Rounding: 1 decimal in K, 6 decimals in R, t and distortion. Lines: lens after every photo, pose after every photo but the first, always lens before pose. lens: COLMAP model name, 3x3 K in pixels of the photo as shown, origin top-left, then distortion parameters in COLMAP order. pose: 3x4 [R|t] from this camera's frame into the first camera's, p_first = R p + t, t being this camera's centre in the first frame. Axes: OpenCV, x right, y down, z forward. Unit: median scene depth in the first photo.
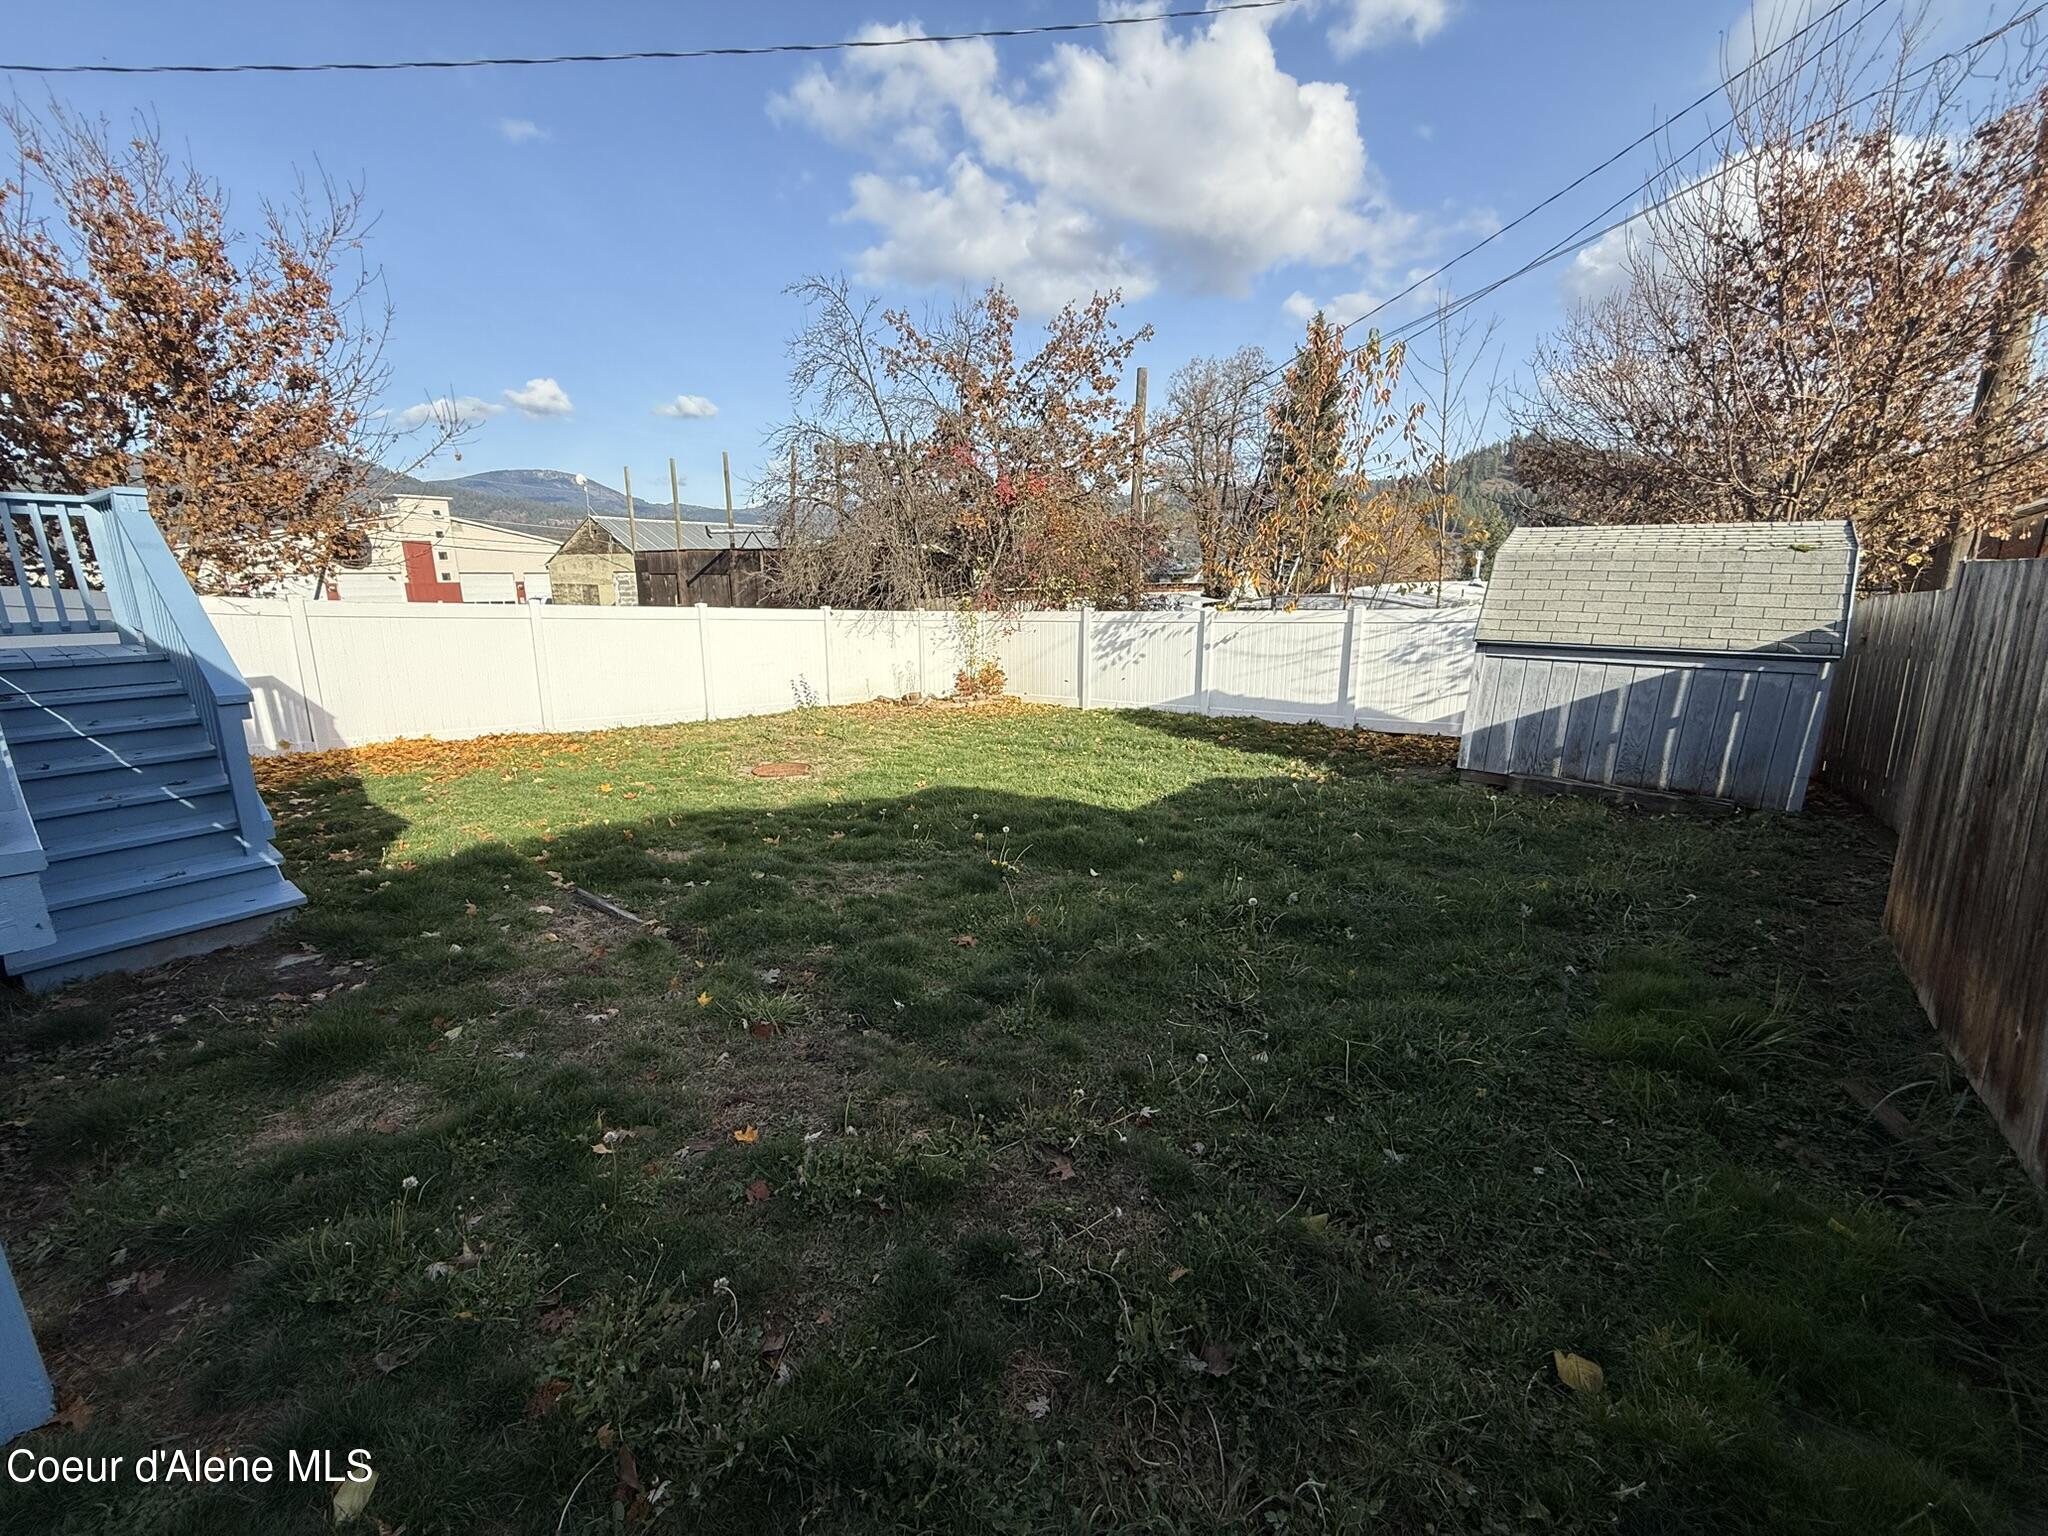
lens RADIAL K [[812.8, 0, 1024.0], [0, 812.8, 768.0], [0, 0, 1]] dist [-0.002247, 0.000061]
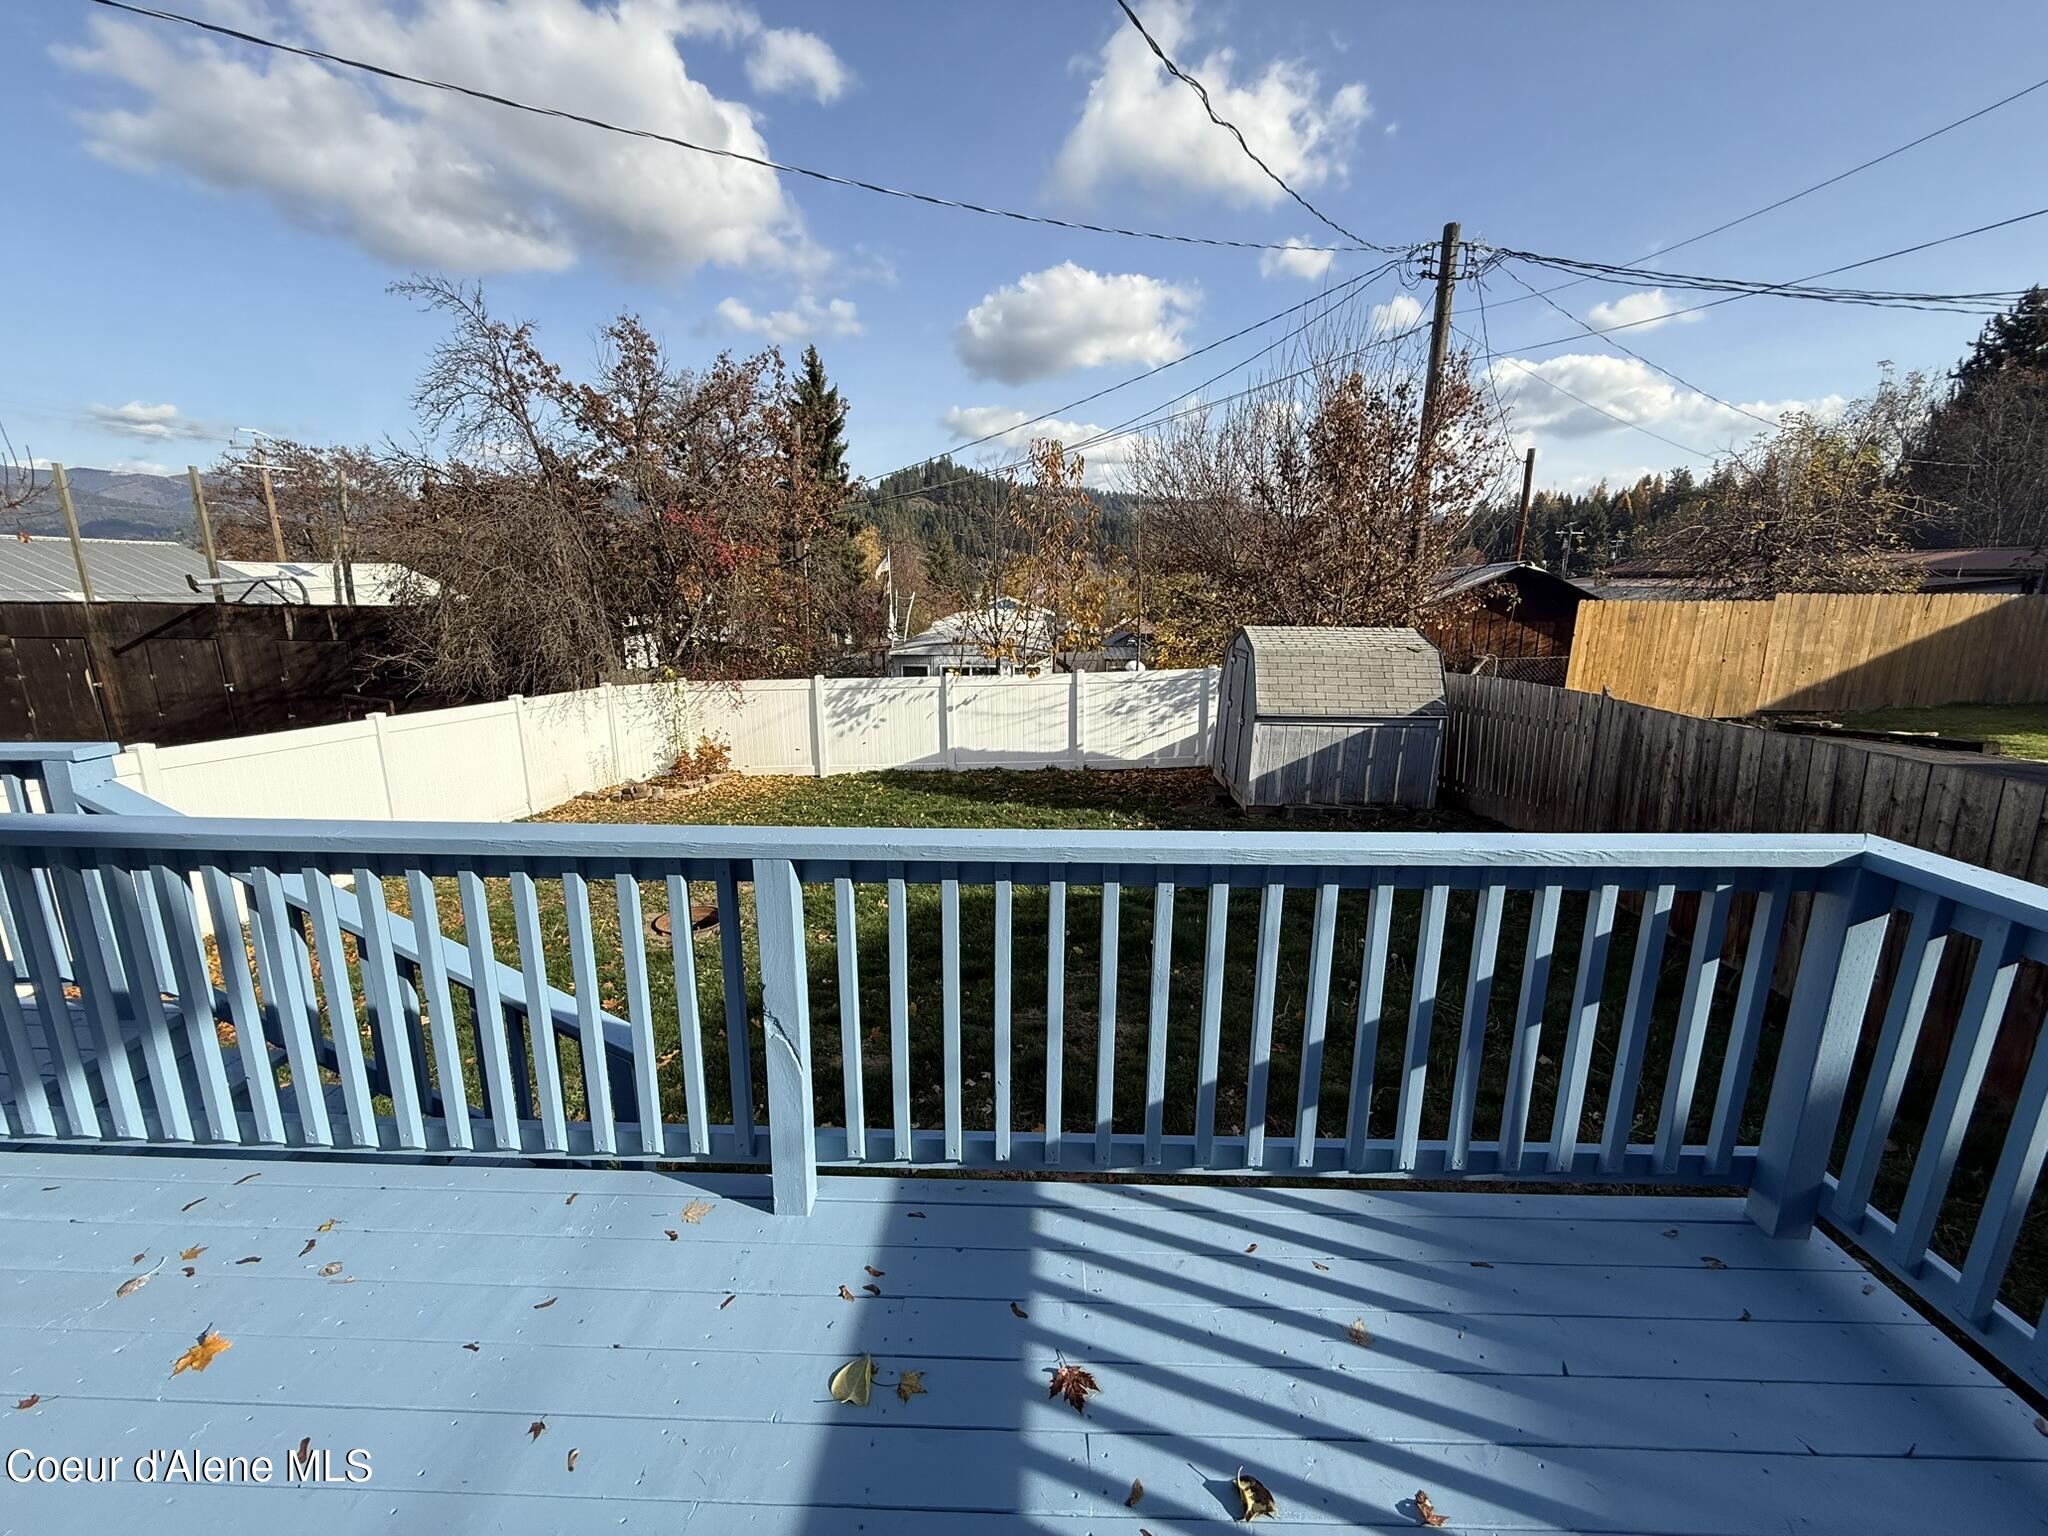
lens RADIAL K [[814.8, 0, 1011.2], [0, 814.8, 756.0], [0, 0, 1]] dist [0.017643, 0.000472]
pose [[0.811935, -0.119453, 0.571396, -0.317524], [0.130124, 0.991246, 0.022323, -0.093182], [-0.569060, 0.056228, 0.820371, 0.053203]]
